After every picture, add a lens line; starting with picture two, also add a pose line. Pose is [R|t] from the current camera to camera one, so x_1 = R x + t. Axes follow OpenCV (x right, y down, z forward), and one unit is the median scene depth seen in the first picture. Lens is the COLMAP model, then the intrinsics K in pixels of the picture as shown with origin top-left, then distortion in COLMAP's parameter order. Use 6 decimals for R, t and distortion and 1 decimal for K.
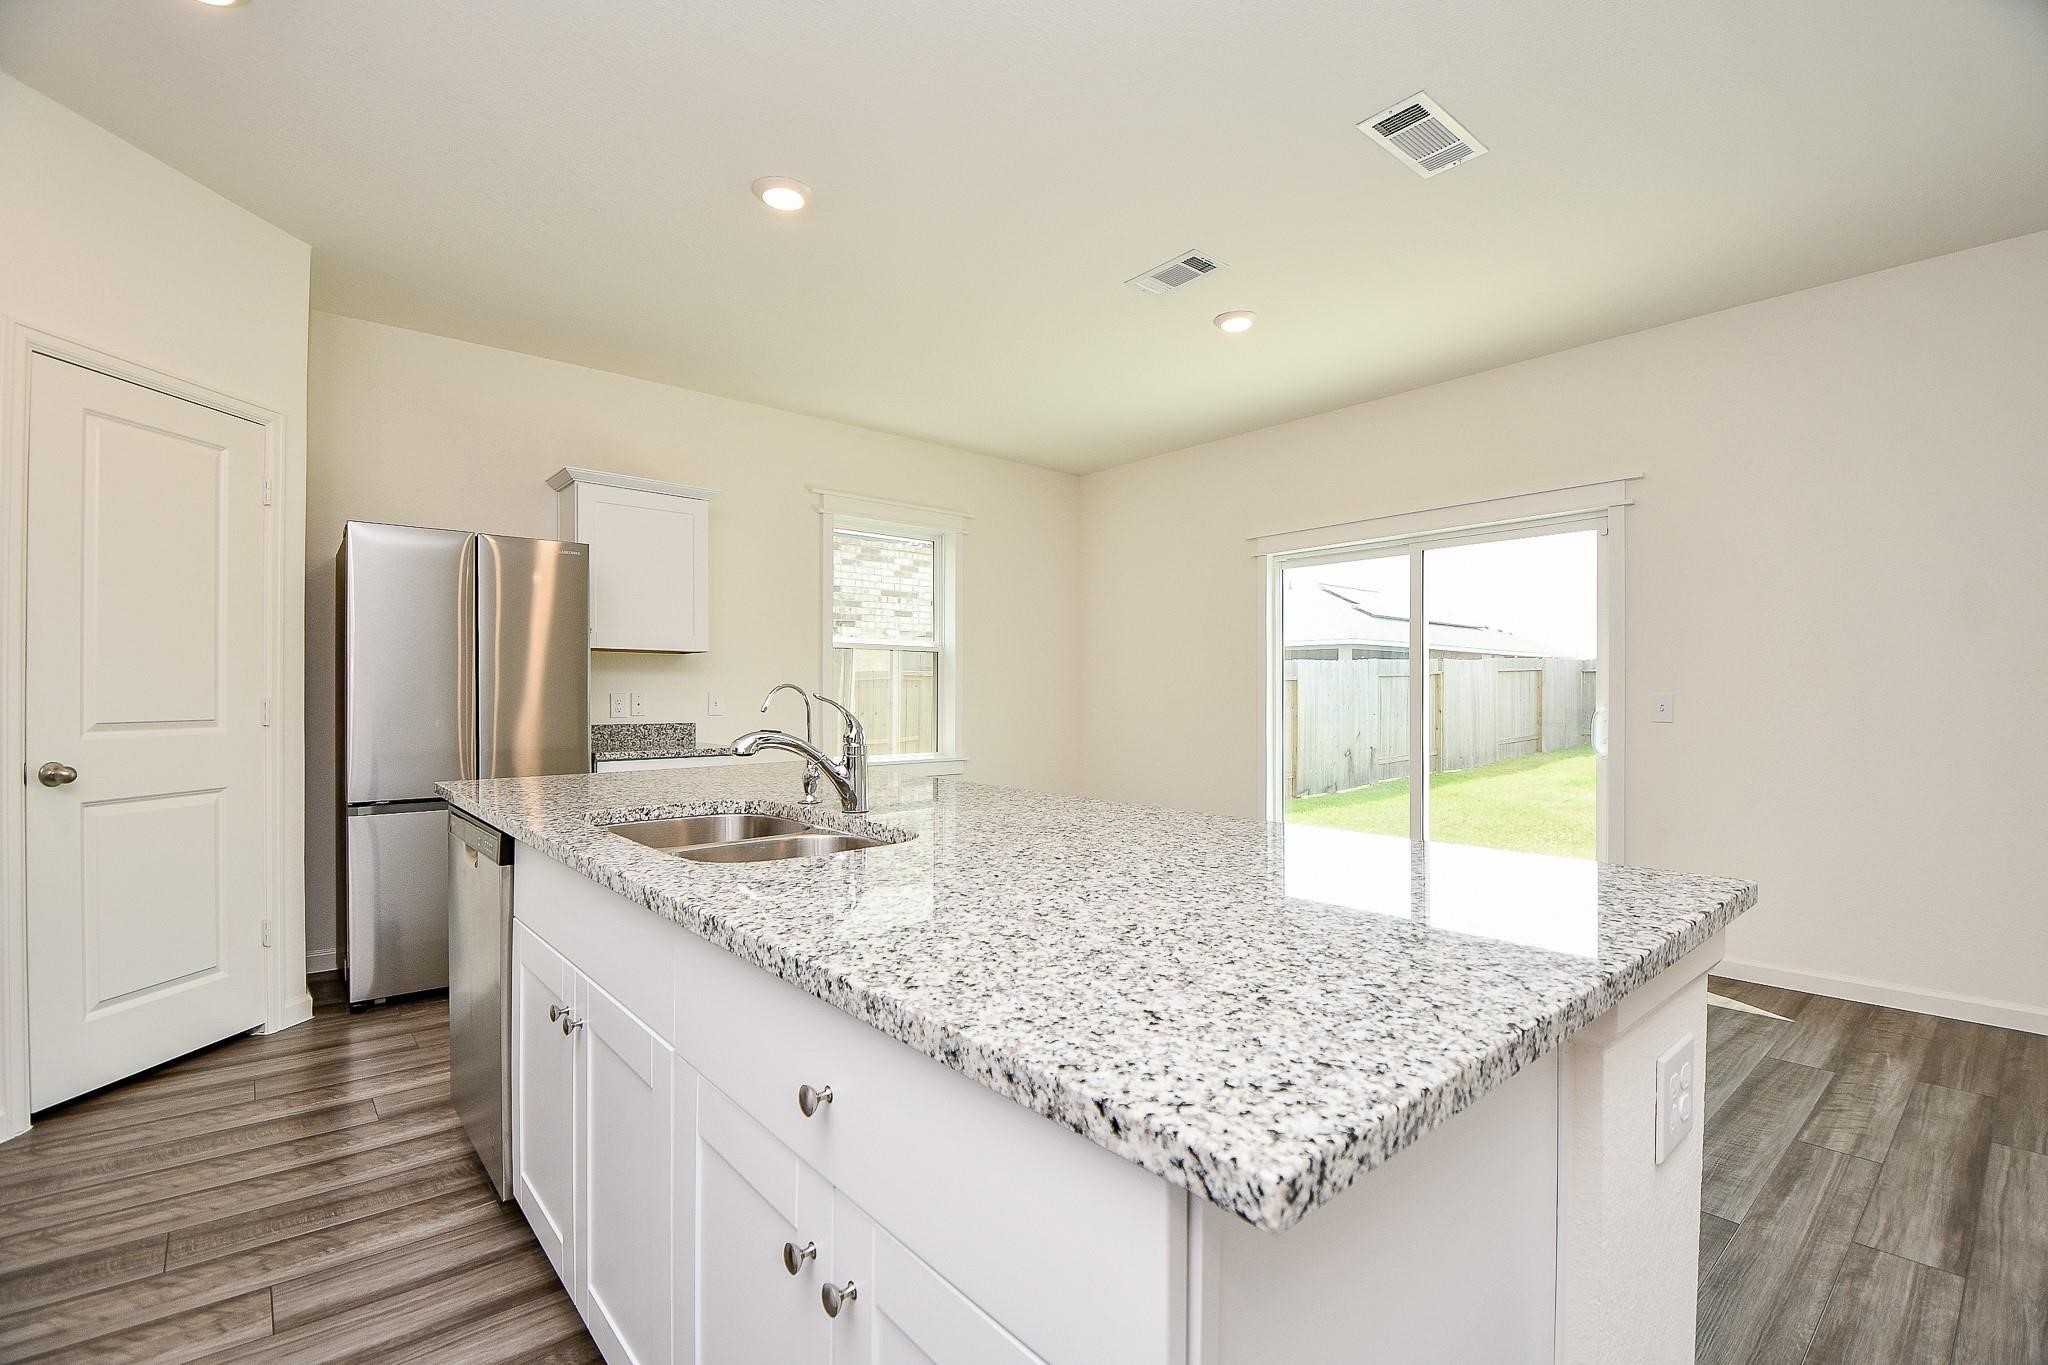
lens RADIAL K [[916.9, 0, 1044.5], [0, 916.9, 683.8], [0, 0, 1]] dist [-0.003622, -0.007208]
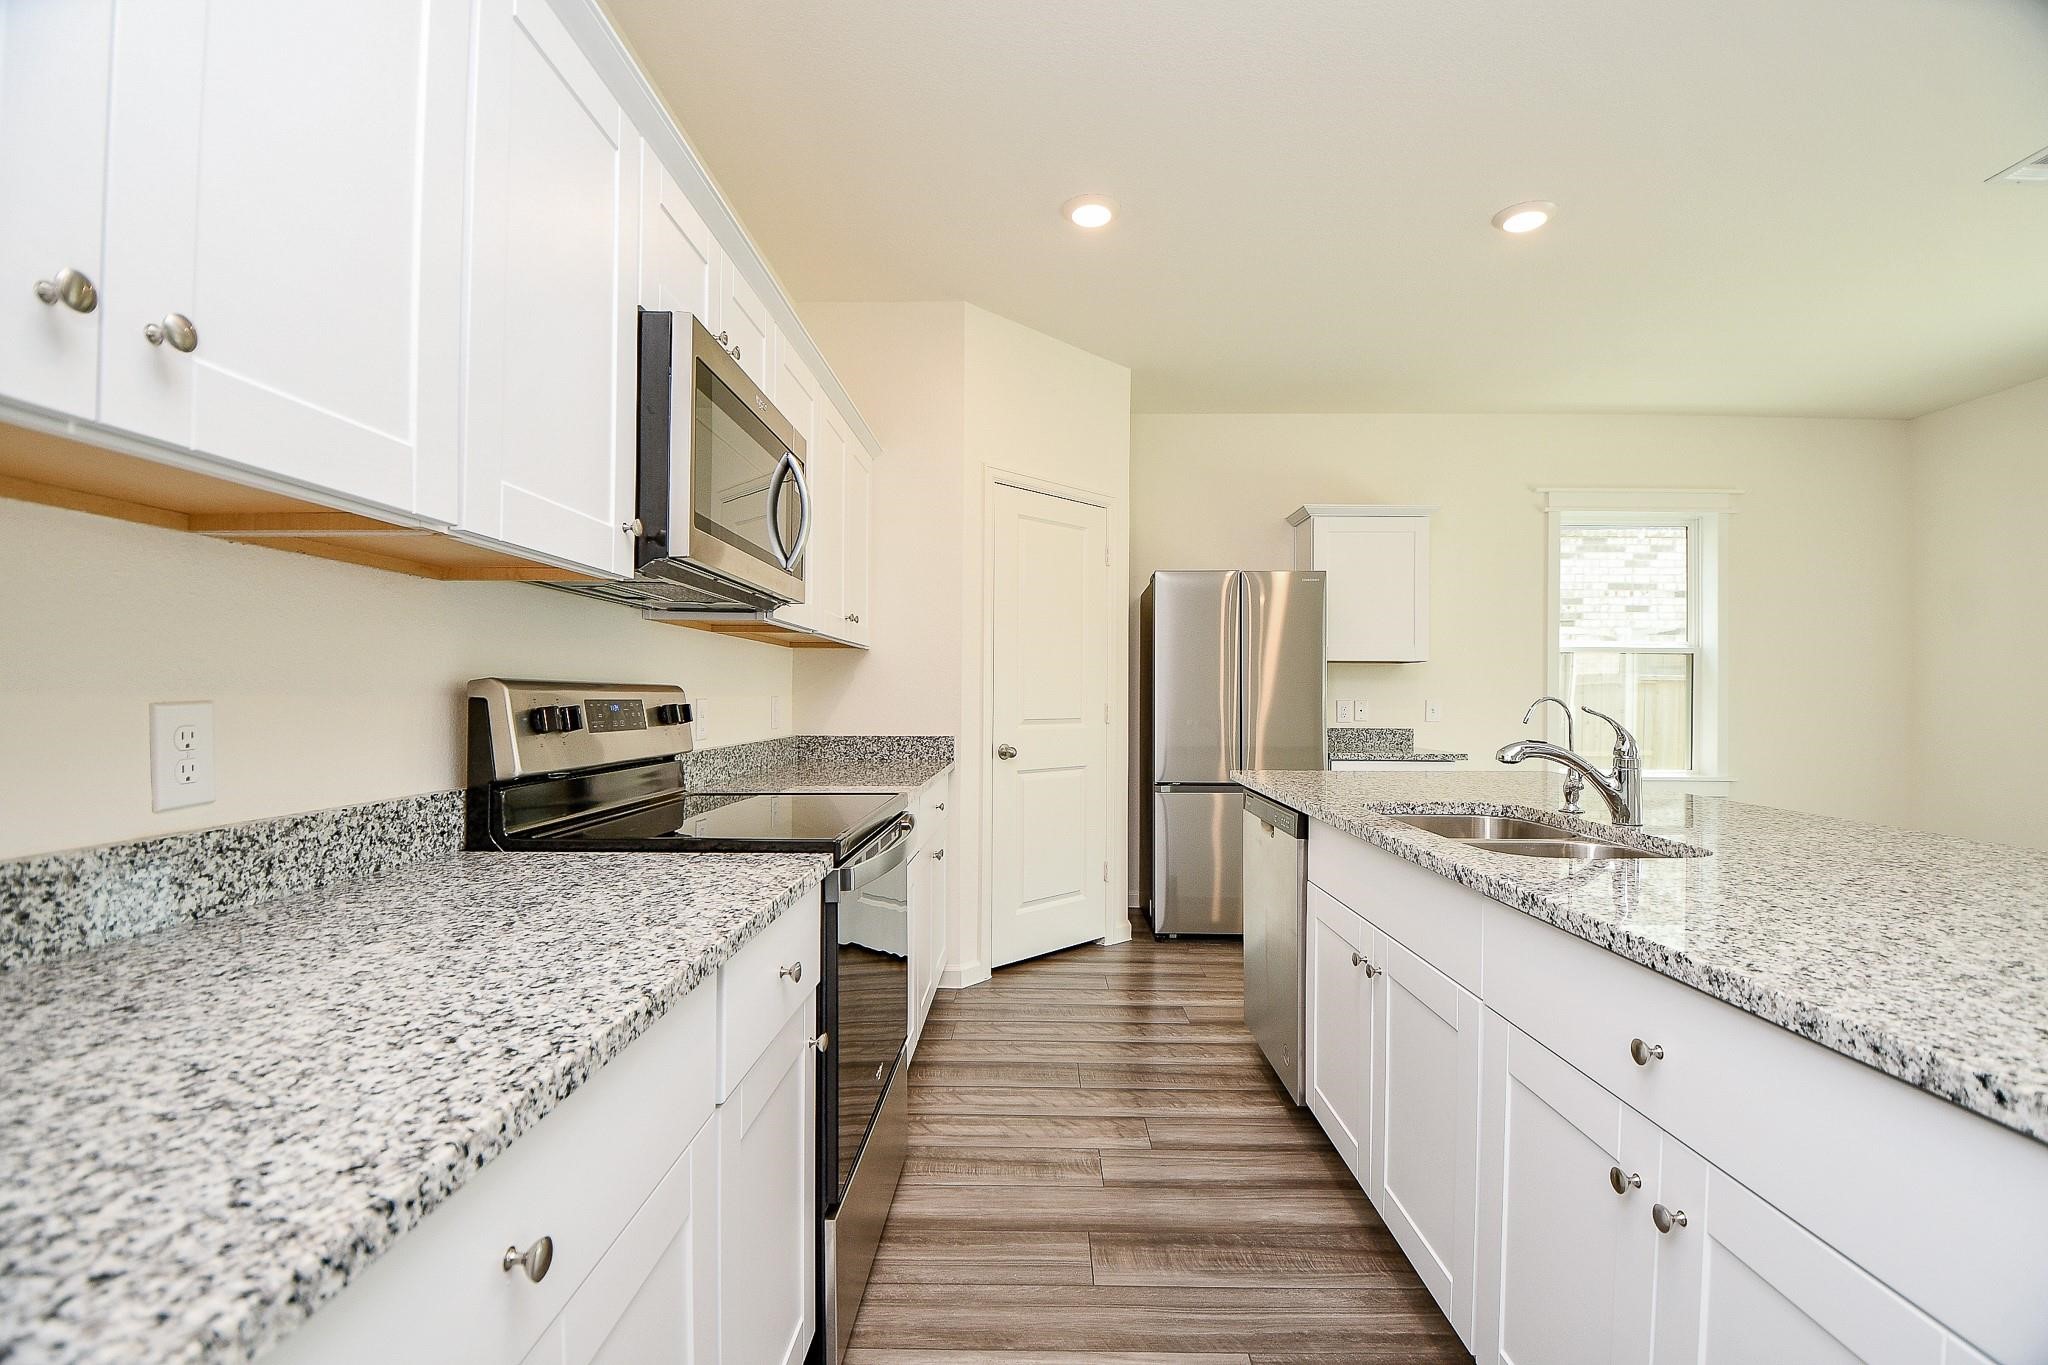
lens RADIAL K [[916.9, 0, 1044.5], [0, 916.9, 683.8], [0, 0, 1]] dist [-0.003622, -0.007208]
pose [[0.752154, 0.000468, -0.658988, -0.024986], [-0.001751, 0.999998, -0.001289, -0.015049], [0.658985, 0.002123, 0.752153, -0.204414]]
